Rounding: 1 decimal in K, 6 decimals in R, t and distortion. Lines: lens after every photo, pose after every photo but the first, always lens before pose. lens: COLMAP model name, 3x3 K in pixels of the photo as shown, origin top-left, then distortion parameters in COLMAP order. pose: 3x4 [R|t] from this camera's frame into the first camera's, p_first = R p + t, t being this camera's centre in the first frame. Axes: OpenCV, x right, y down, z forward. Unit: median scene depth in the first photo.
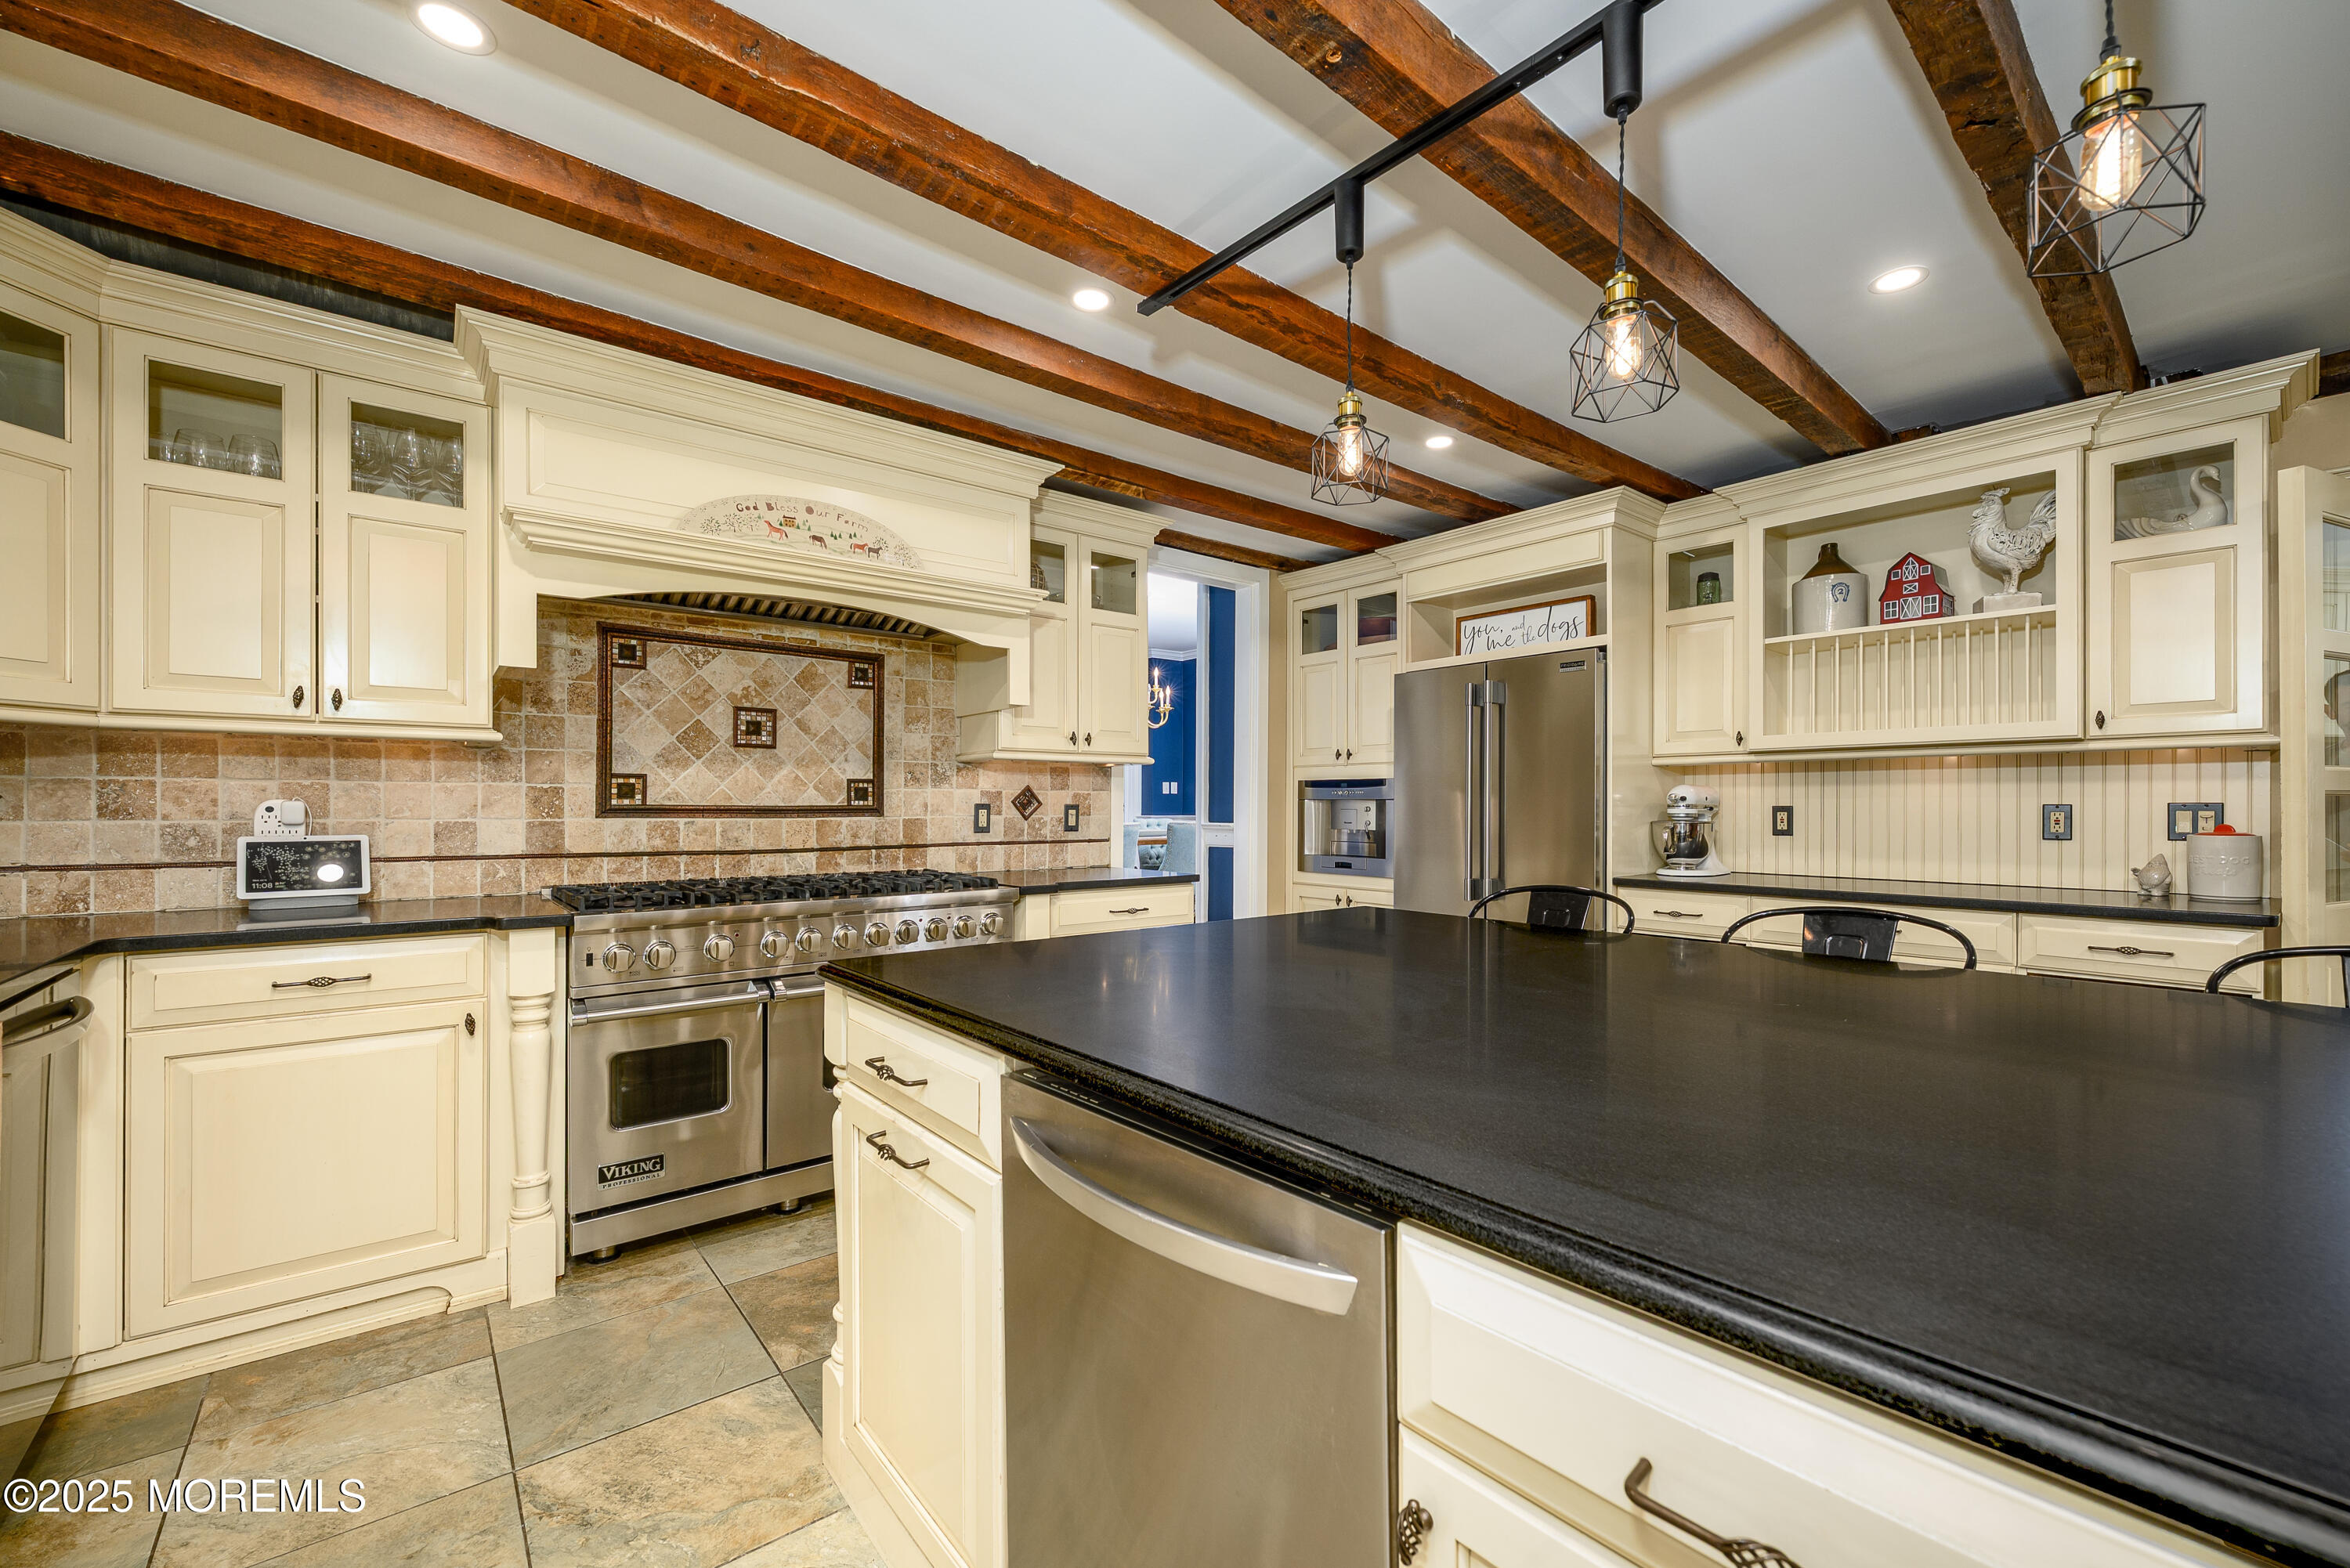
lens RADIAL K [[940.9, 0, 1178.0], [0, 940.9, 802.7], [0, 0, 1]] dist [-0.000408, 0.000001]
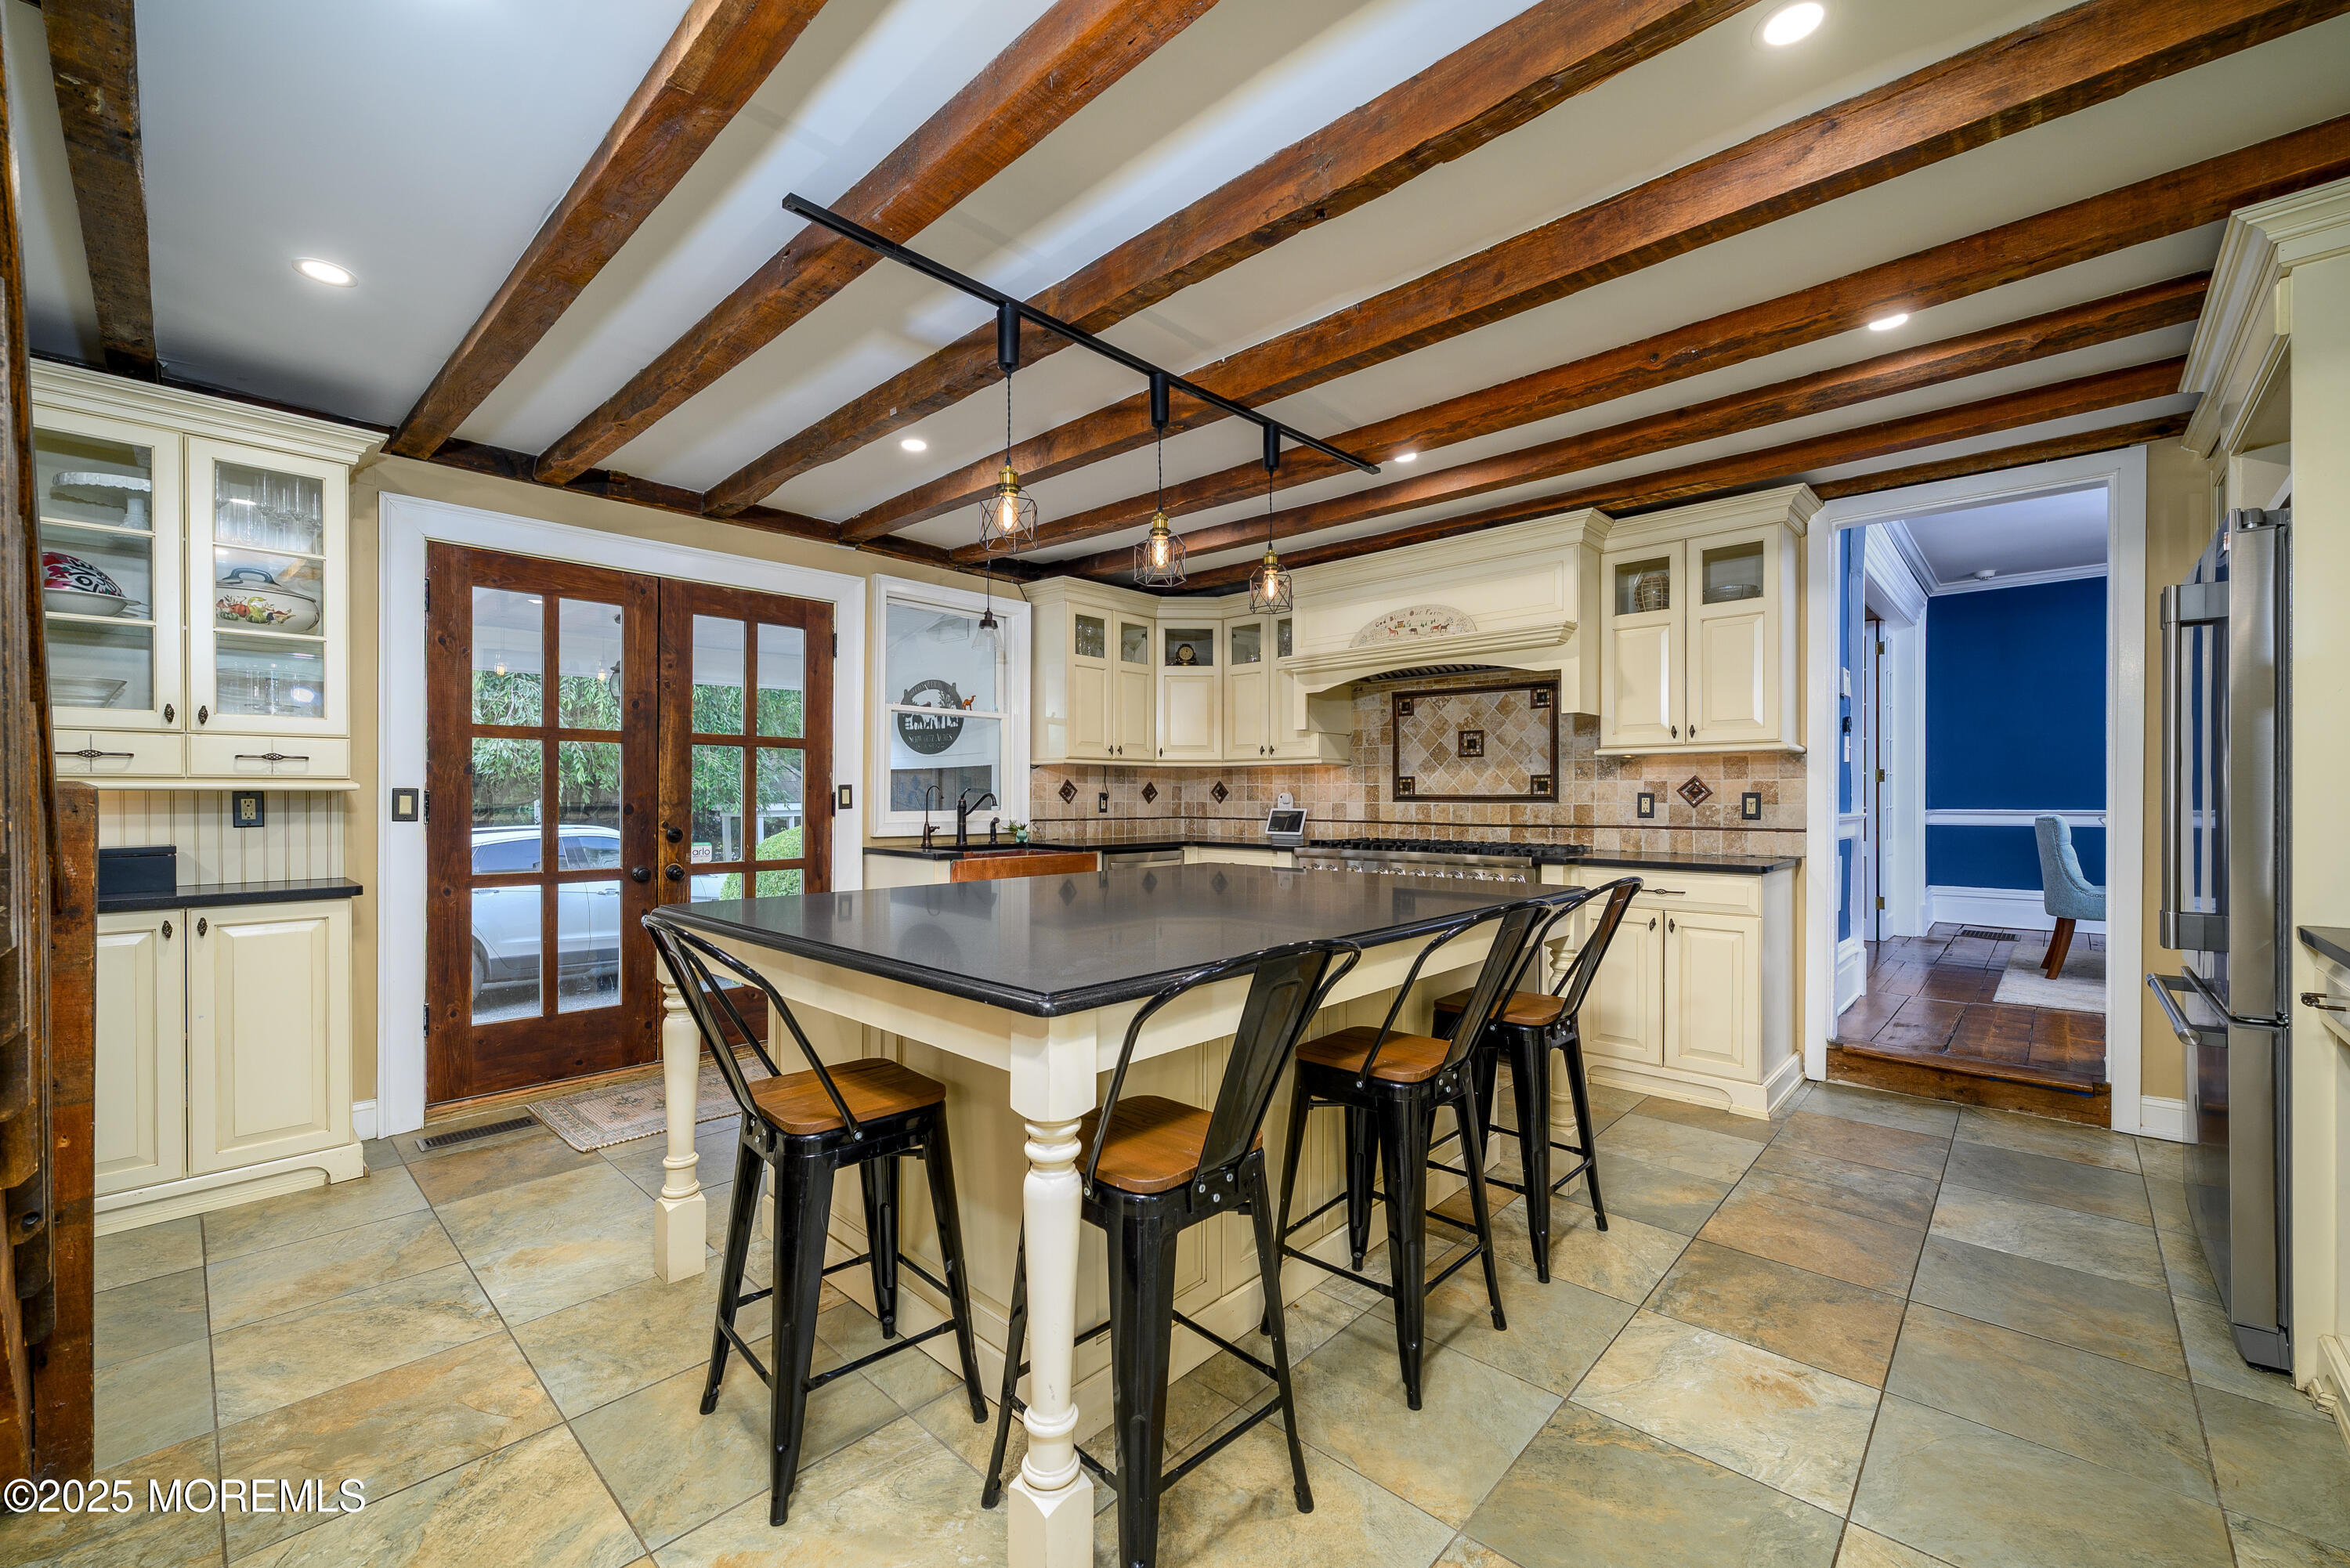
lens RADIAL K [[940.2, 0, 1176.8], [0, 940.2, 795.4], [0, 0, 1]] dist [0.000096, -0.000067]
pose [[0.126368, -0.002445, -0.991980, 1.002005], [0.003392, 0.999992, -0.002033, 0.005670], [0.991978, -0.003108, 0.126376, 0.332377]]
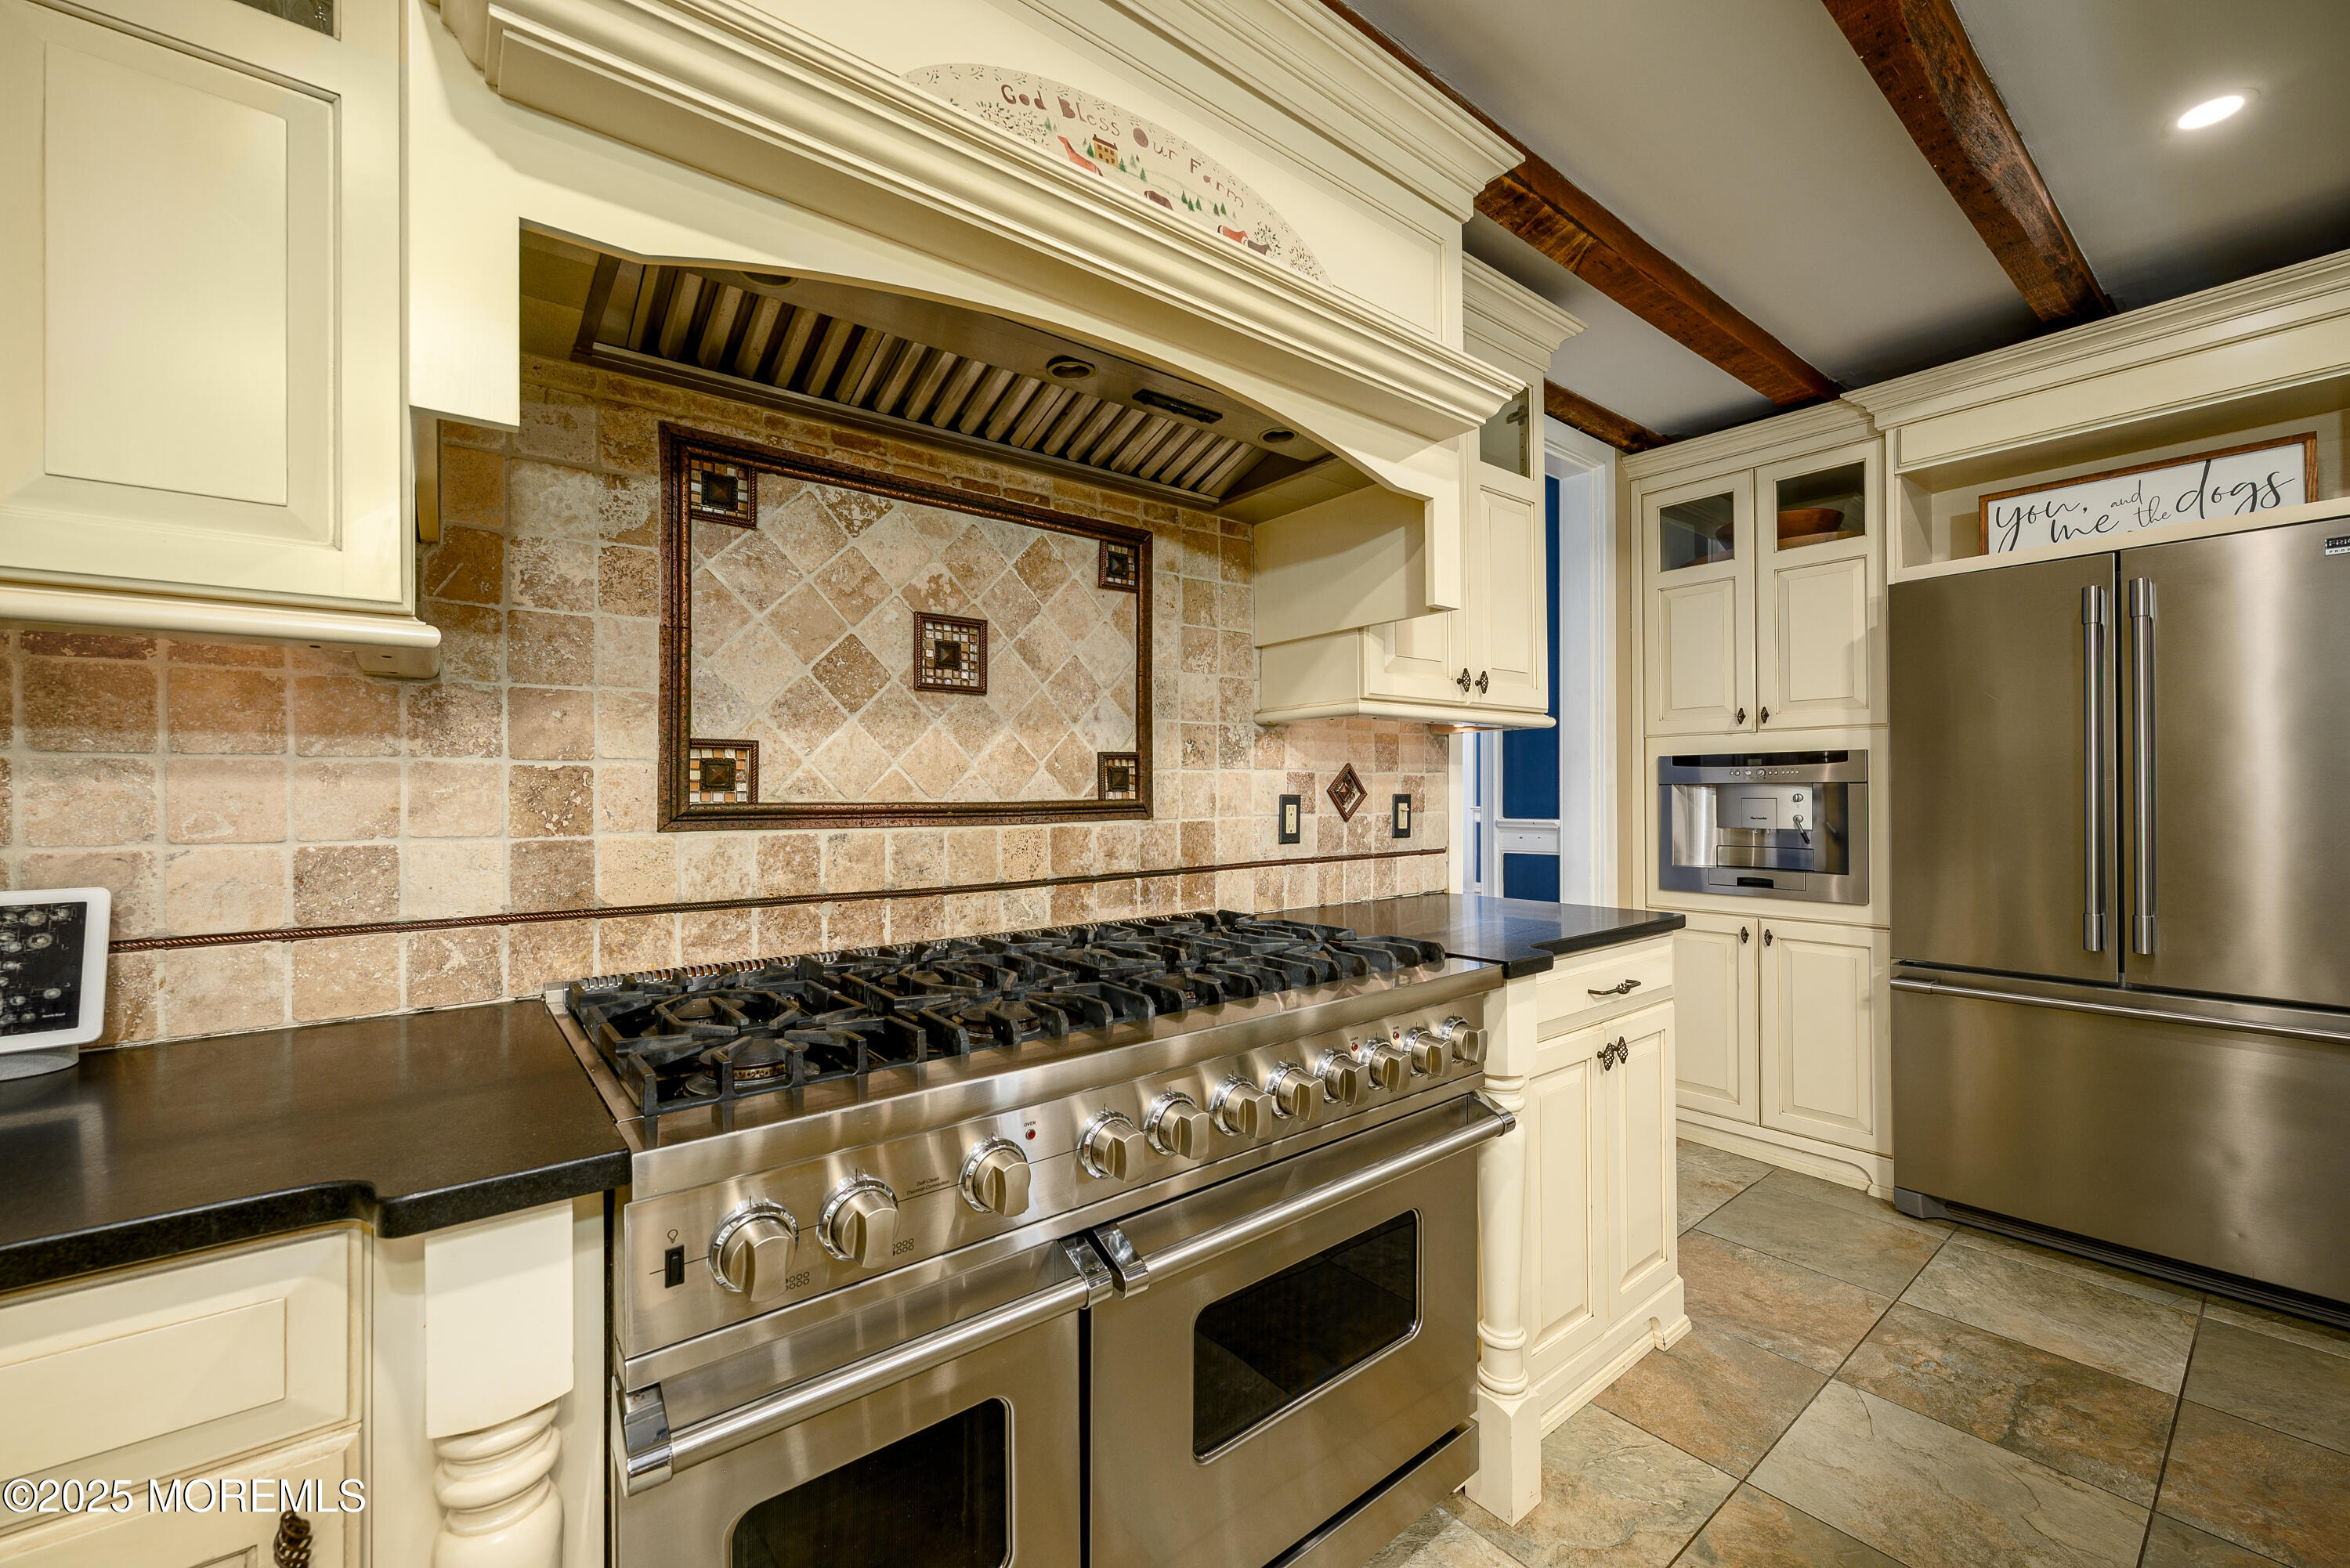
lens RADIAL K [[929.1, 0, 1175.0], [0, 929.1, 784.0], [0, 0, 1]] dist [-0.000330, -0.000049]
pose [[0.999900, -0.008793, -0.011056, -0.318649], [0.008708, 0.999932, -0.007706, -0.002023], [0.011123, 0.007609, 0.999909, 0.481926]]
